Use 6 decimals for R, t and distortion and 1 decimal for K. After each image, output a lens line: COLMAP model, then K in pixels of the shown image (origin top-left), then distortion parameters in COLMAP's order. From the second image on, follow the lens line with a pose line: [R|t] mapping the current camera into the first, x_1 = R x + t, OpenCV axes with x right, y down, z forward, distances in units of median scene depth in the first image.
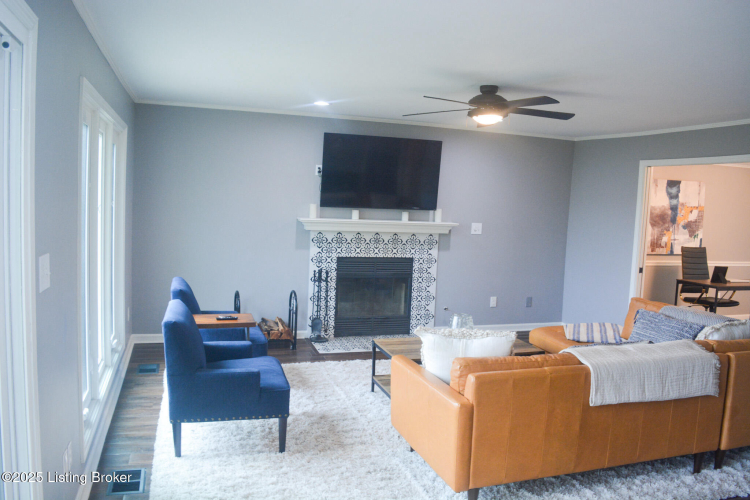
lens RADIAL K [[659.2, 0, 375.0], [0, 659.2, 250.0], [0, 0, 1]] dist [-0.055859, -0.001683]
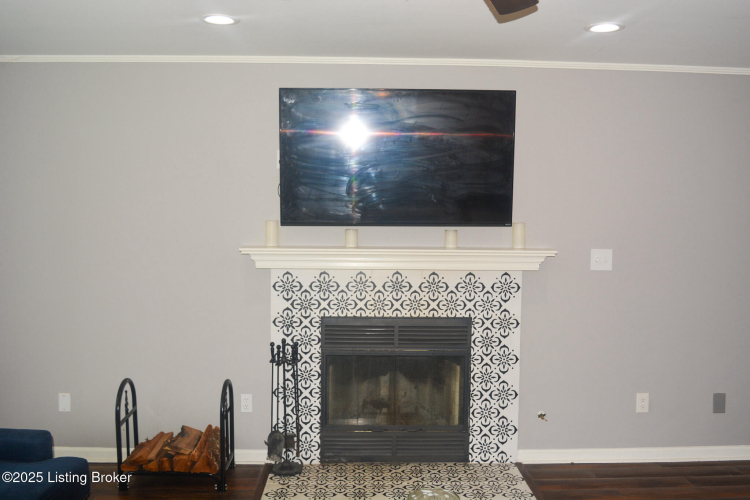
lens RADIAL K [[760.8, 0, 375.0], [0, 760.8, 250.0], [0, 0, 1]] dist [-0.057785, -0.006453]
pose [[0.955200, -0.021191, -0.295202, 0.169617], [0.007608, 0.998862, -0.047086, -0.014558], [0.295864, 0.042731, 0.954274, 0.408818]]
